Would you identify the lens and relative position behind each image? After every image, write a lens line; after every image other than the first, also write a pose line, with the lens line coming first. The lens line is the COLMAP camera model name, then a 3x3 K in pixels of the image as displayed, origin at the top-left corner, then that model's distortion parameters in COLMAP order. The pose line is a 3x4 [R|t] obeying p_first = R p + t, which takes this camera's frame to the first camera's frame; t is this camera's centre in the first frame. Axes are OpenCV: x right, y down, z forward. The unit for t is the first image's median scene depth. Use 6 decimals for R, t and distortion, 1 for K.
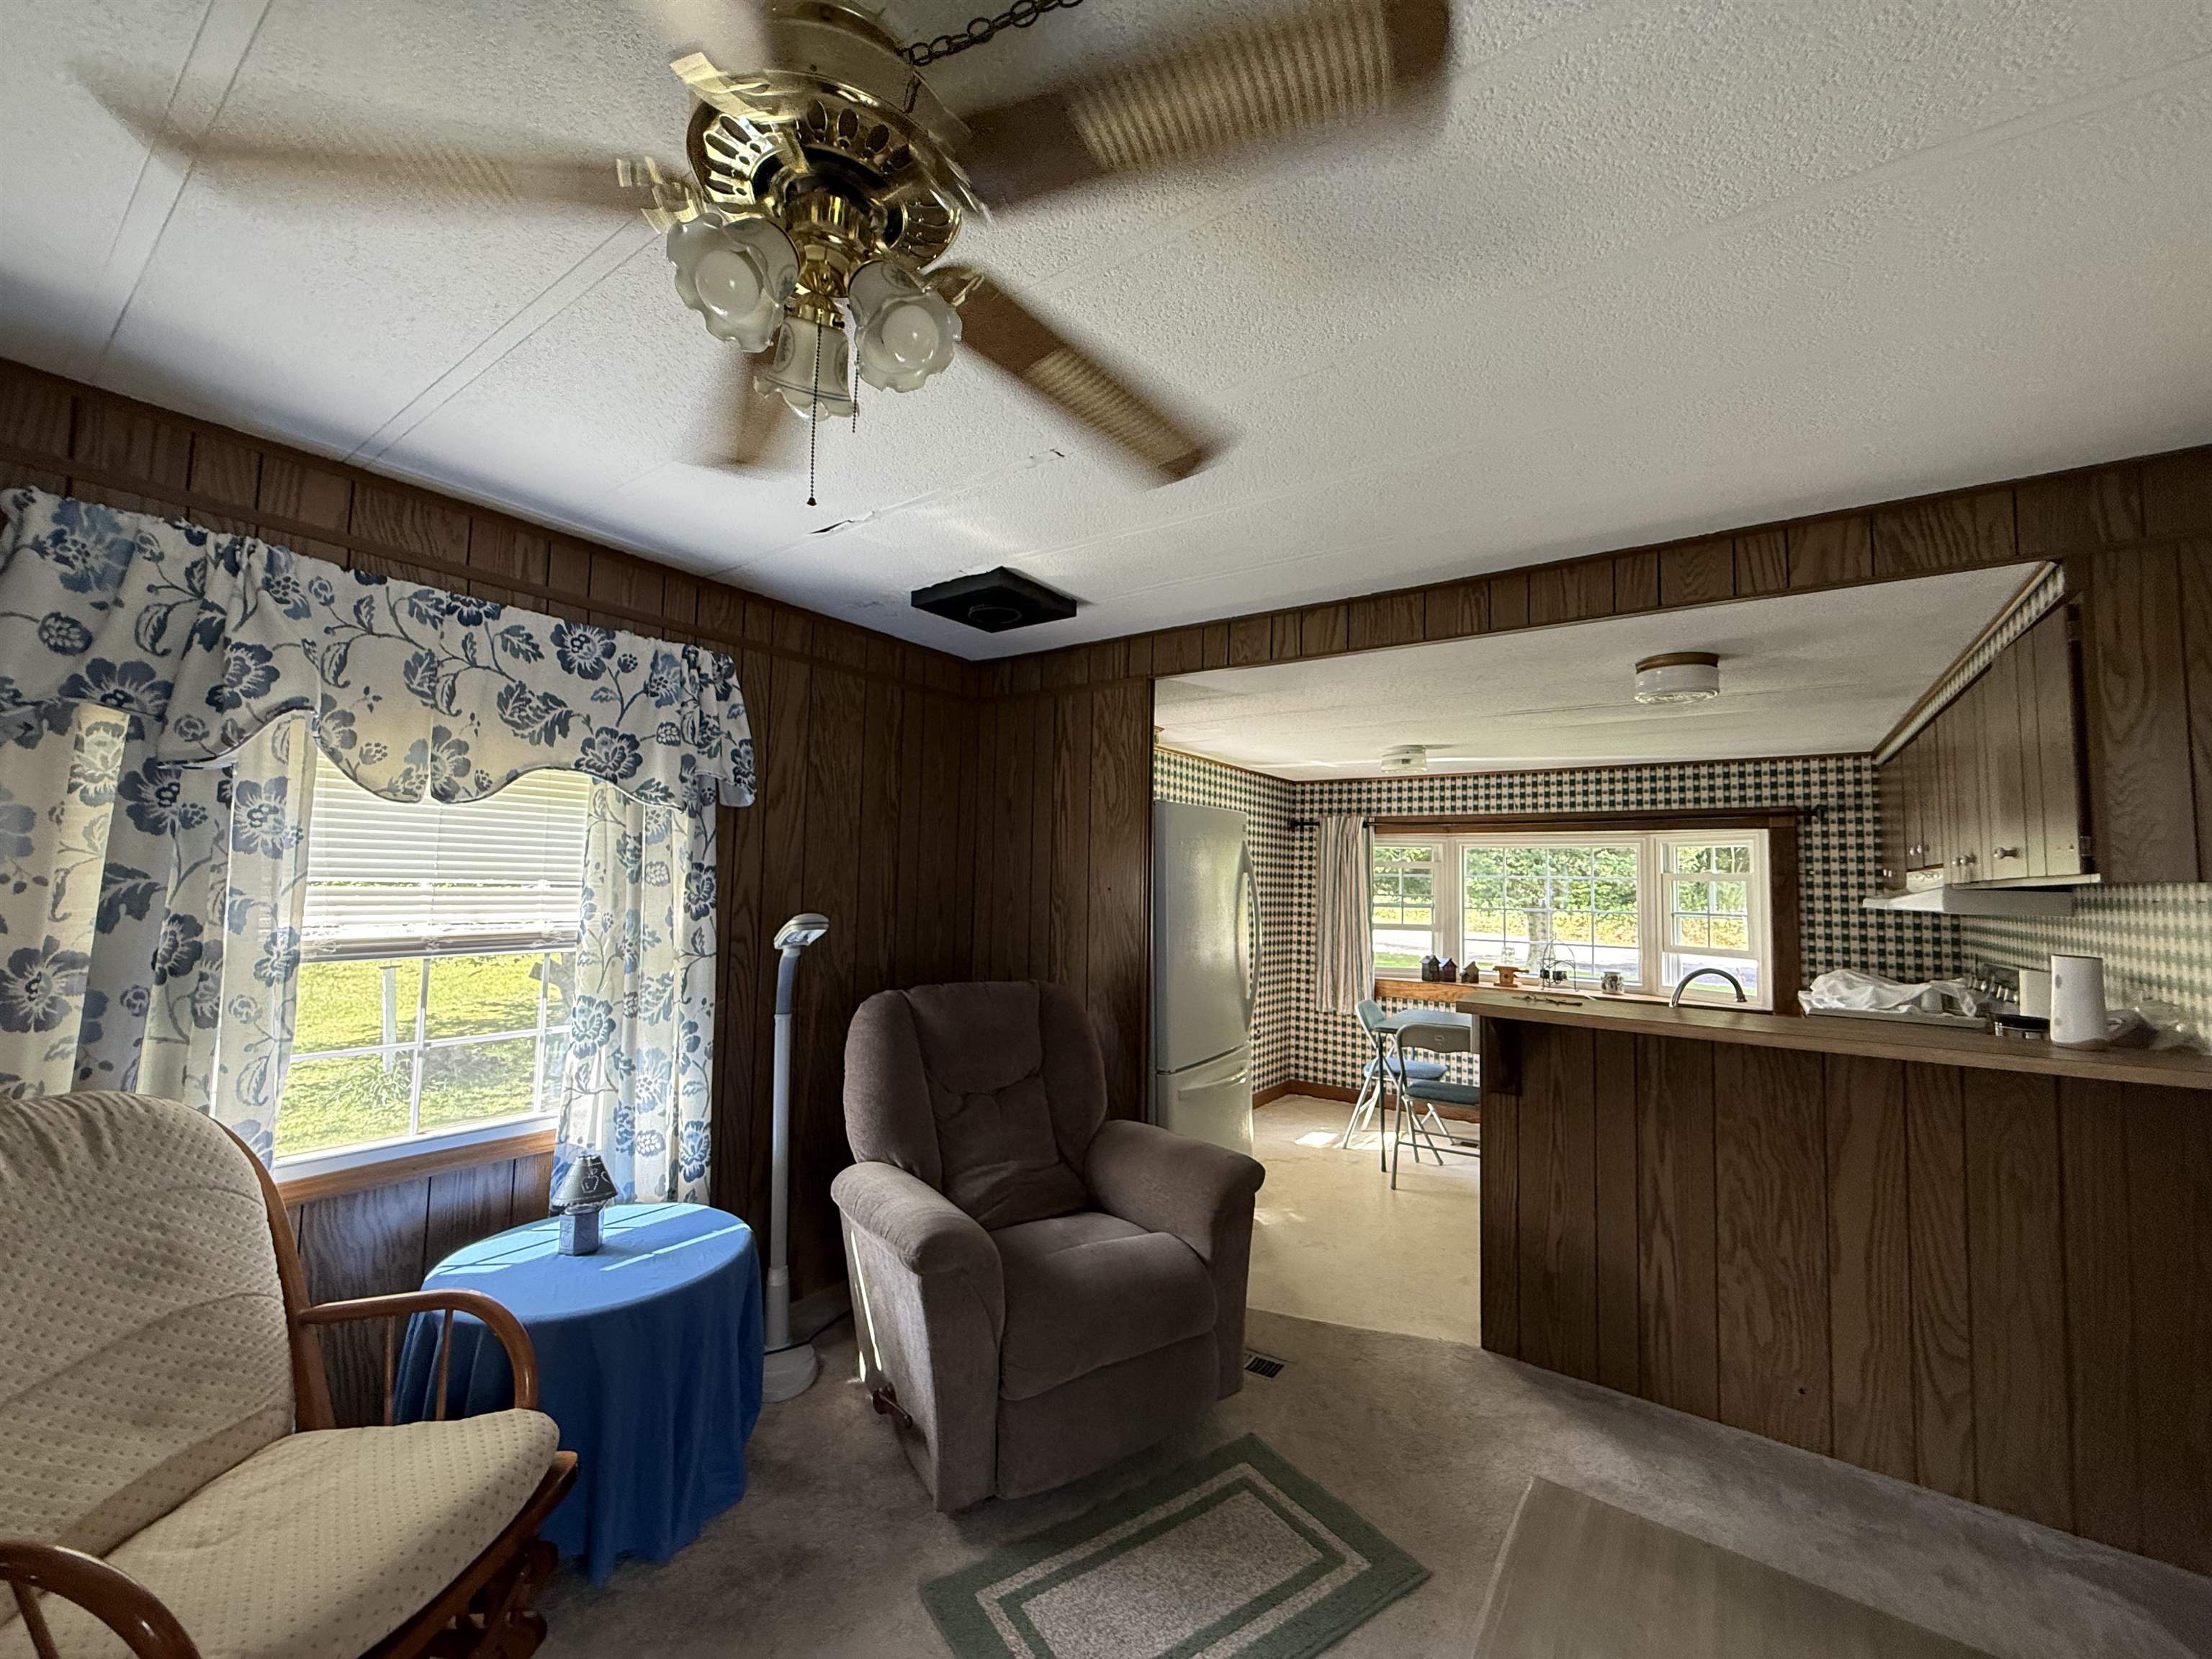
lens RADIAL K [[879.7, 0, 1101.4], [0, 879.7, 830.2], [0, 0, 1]] dist [0.001588, -0.000126]
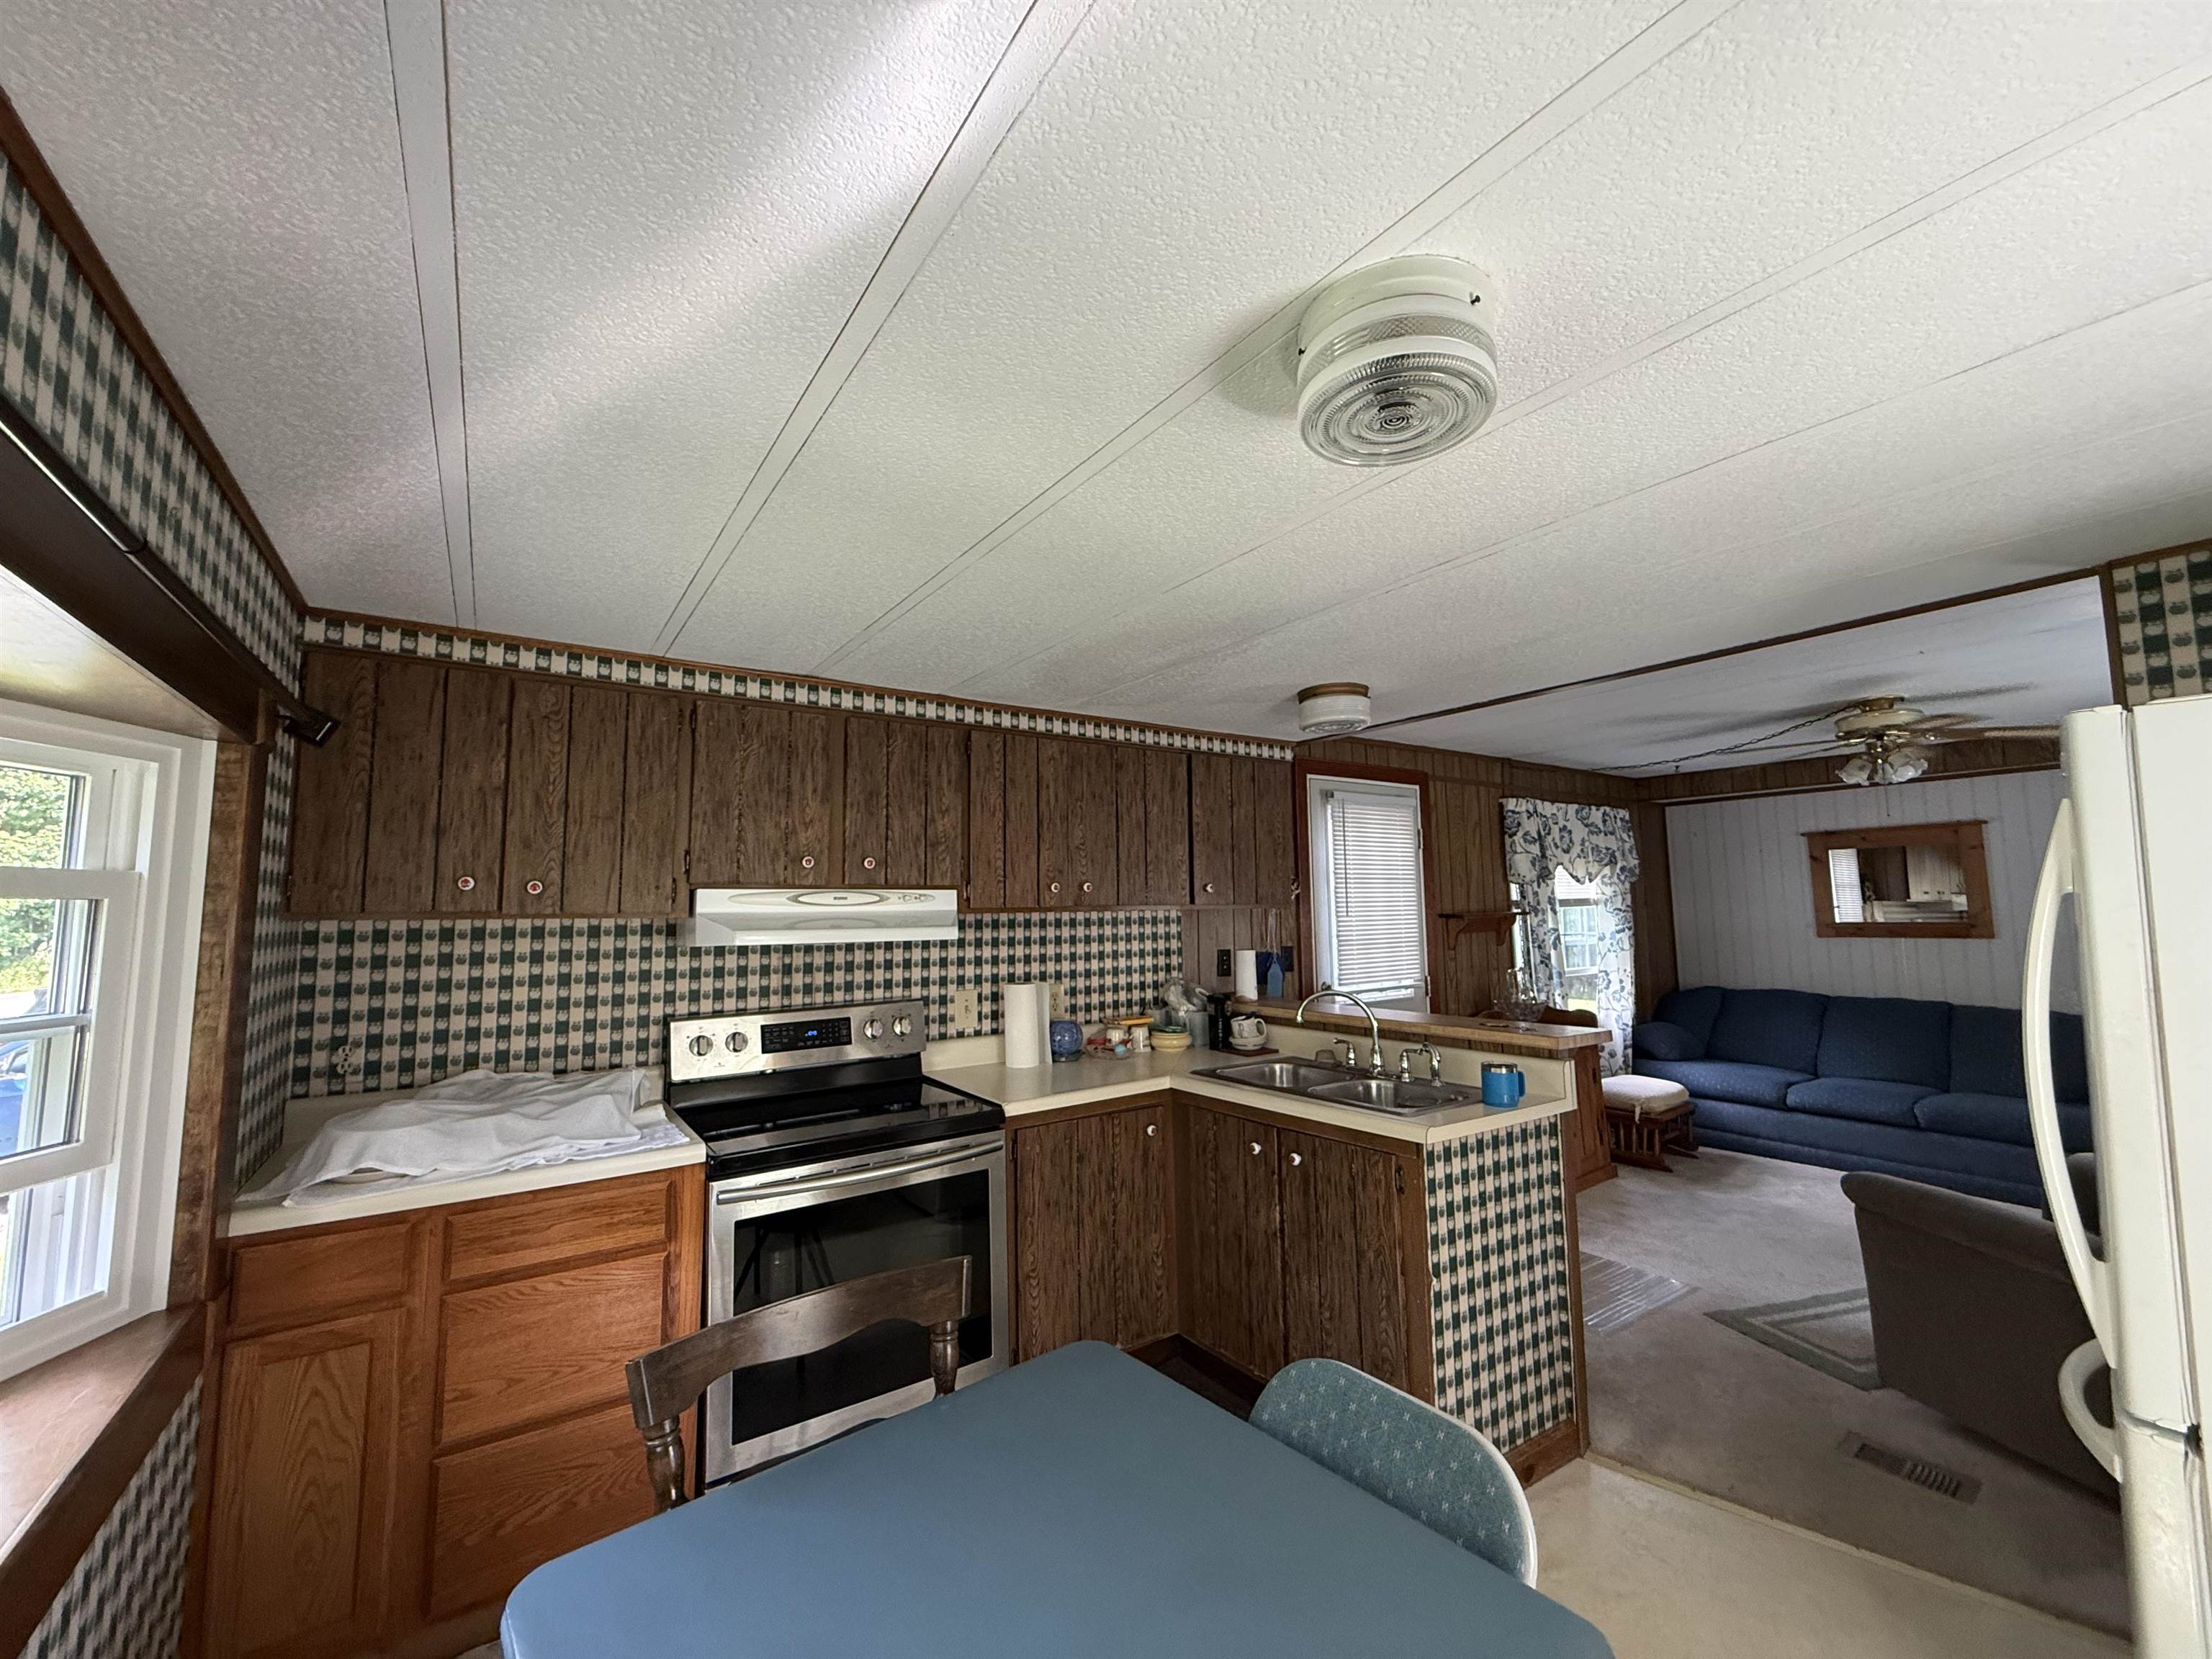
lens RADIAL K [[879.7, 0, 1102.2], [0, 879.7, 826.7], [0, 0, 1]] dist [0.001588, -0.000126]
pose [[-0.942620, 0.017849, 0.333390, 0.330611], [-0.033003, 0.988698, -0.146246, 0.069009], [-0.332232, -0.148857, -0.931377, 1.198346]]
